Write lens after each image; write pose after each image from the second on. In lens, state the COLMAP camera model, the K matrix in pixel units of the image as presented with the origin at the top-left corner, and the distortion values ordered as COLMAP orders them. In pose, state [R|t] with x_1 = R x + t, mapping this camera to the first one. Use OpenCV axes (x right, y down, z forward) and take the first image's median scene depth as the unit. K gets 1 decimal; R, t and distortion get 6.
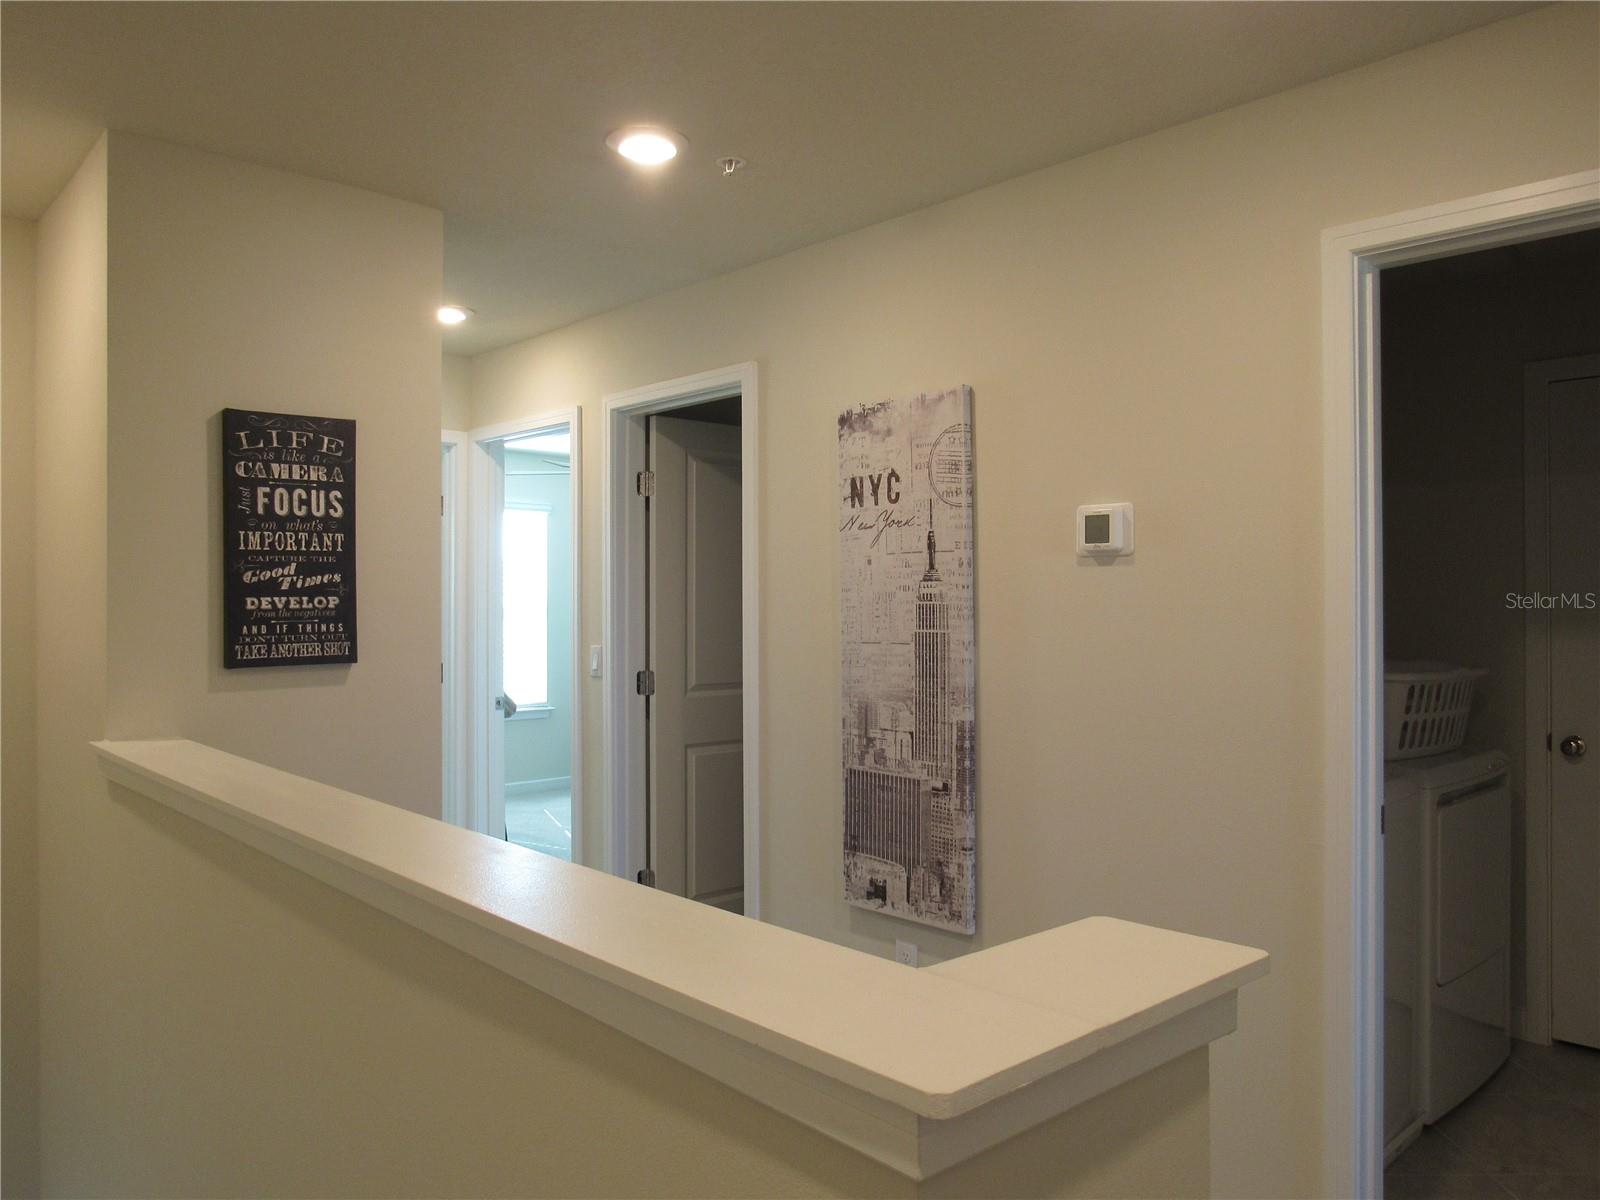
lens RADIAL K [[1144.9, 0, 793.8], [0, 1144.9, 600.7], [0, 0, 1]] dist [-0.014547, -0.003902]
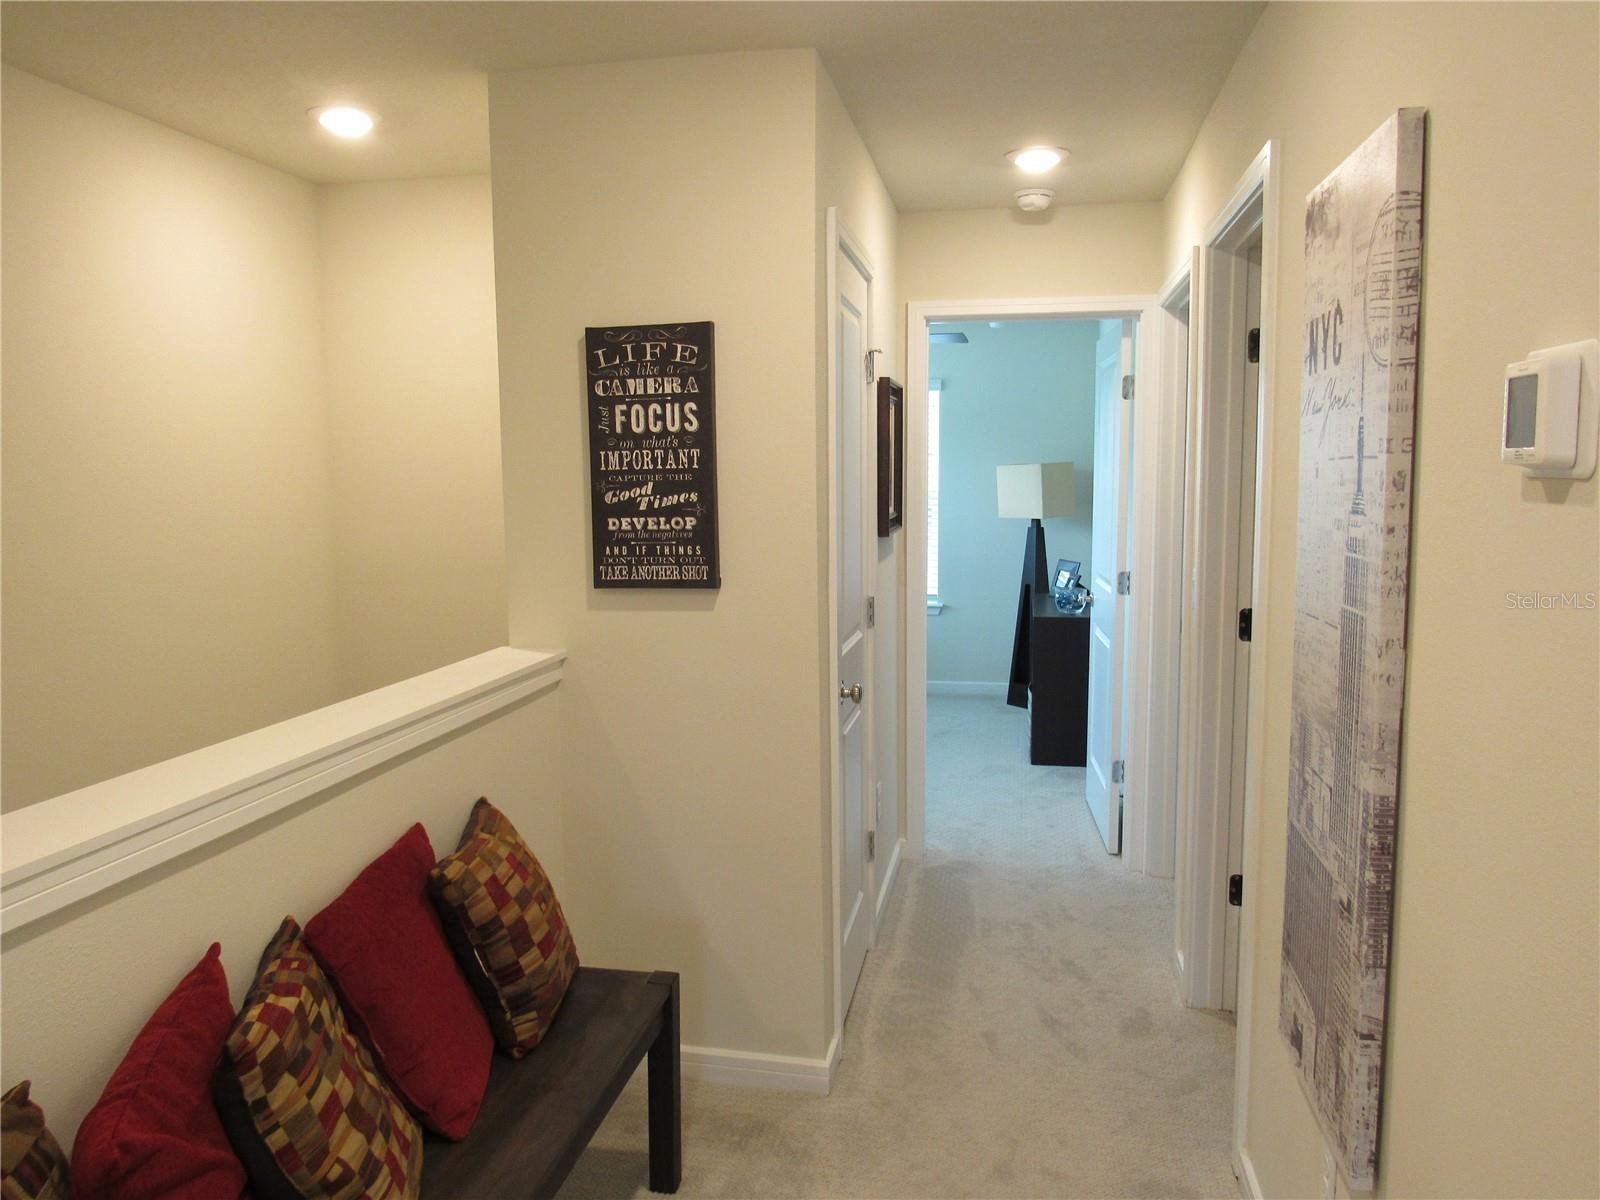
lens RADIAL K [[1144.9, 0, 798.8], [0, 1144.9, 599.2], [0, 0, 1]] dist [-0.014547, -0.003902]
pose [[0.596149, 0.084852, -0.798378, 0.412053], [0.009515, 0.993583, 0.112704, -0.042364], [0.802818, -0.074785, 0.591516, 0.520886]]
